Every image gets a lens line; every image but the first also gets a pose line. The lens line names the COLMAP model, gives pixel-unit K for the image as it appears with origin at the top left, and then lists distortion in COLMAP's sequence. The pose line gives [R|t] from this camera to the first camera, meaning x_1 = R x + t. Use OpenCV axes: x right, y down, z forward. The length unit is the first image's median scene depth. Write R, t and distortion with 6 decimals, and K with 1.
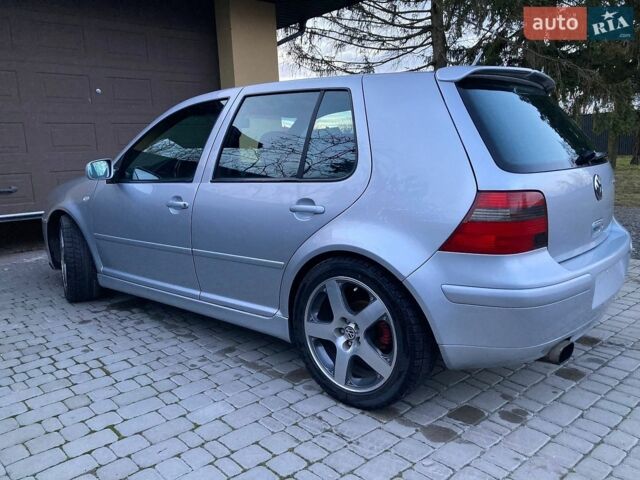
lens RADIAL K [[521.8, 0, 323.1], [0, 521.8, 235.6], [0, 0, 1]] dist [0.023757, -0.015928]
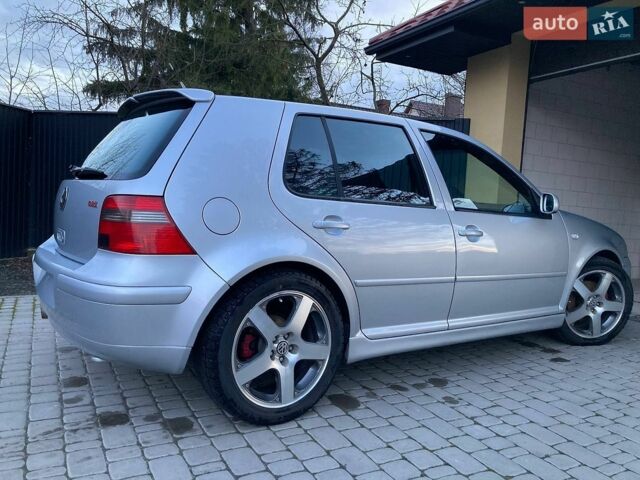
lens RADIAL K [[521.8, 0, 320.0], [0, 521.8, 238.5], [0, 0, 1]] dist [0.023757, -0.015928]
pose [[-0.242241, 0.081211, -0.966811, 1.563053], [-0.209502, 0.968603, 0.133854, -0.288439], [0.947327, 0.234974, -0.217622, 1.902850]]
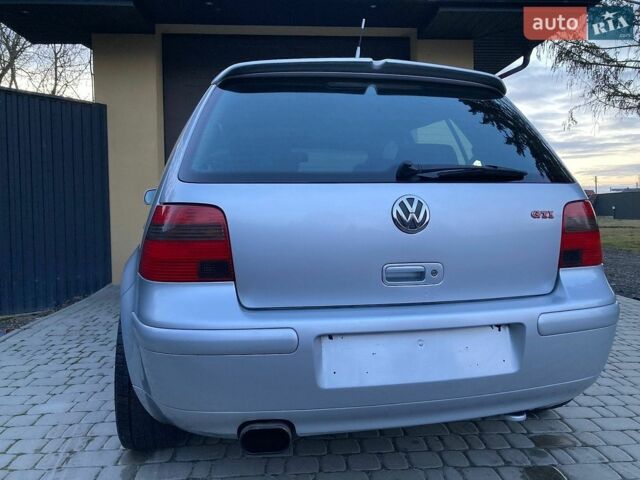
lens RADIAL K [[521.8, 0, 322.7], [0, 521.8, 235.0], [0, 0, 1]] dist [0.023757, -0.015928]
pose [[0.794127, 0.050666, -0.605636, 0.906463], [-0.112408, 0.991570, -0.064440, -0.010446], [0.597266, 0.119251, 0.793128, 0.449912]]
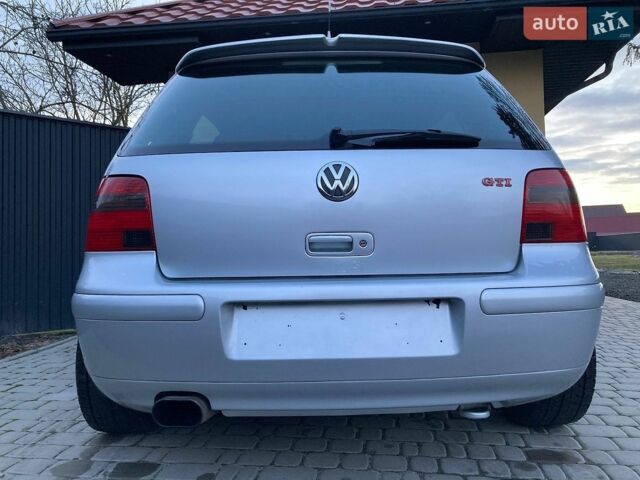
lens RADIAL K [[521.8, 0, 320.3], [0, 521.8, 235.4], [0, 0, 1]] dist [0.023757, -0.015928]
pose [[0.658631, -0.000203, -0.752466, 1.061205], [-0.125067, 0.986061, -0.109736, 0.047875], [0.742000, 0.166384, 0.649425, 0.644524]]
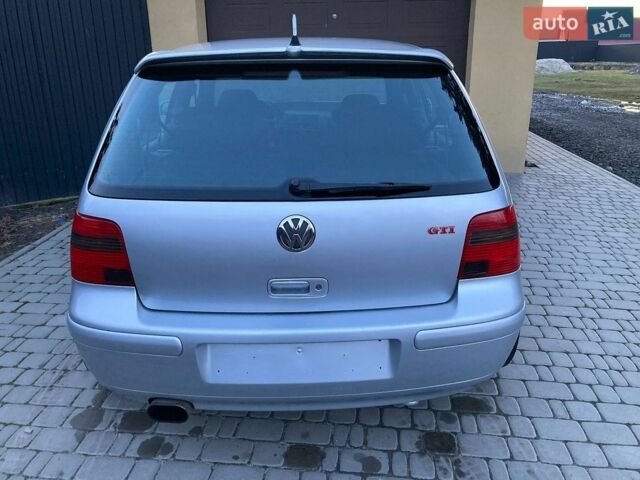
lens RADIAL K [[521.8, 0, 320.2], [0, 521.8, 232.7], [0, 0, 1]] dist [0.023757, -0.015928]
pose [[0.674127, 0.266245, -0.688960, 1.100560], [-0.134372, 0.961415, 0.240055, -0.282853], [0.726290, -0.069251, 0.683891, 0.606472]]
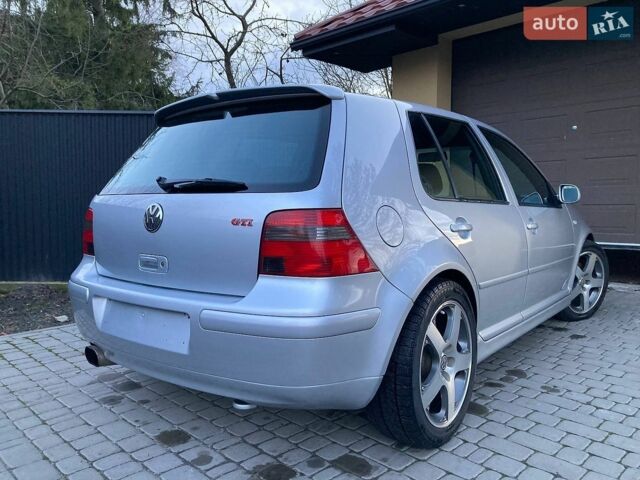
lens RADIAL K [[521.8, 0, 320.3], [0, 521.8, 240.0], [0, 0, 1]] dist [0.023757, -0.015928]
pose [[0.050350, 0.096370, -0.994071, 1.530866], [-0.168068, 0.981957, 0.086683, -0.192585], [0.984489, 0.162707, 0.065638, 1.330557]]
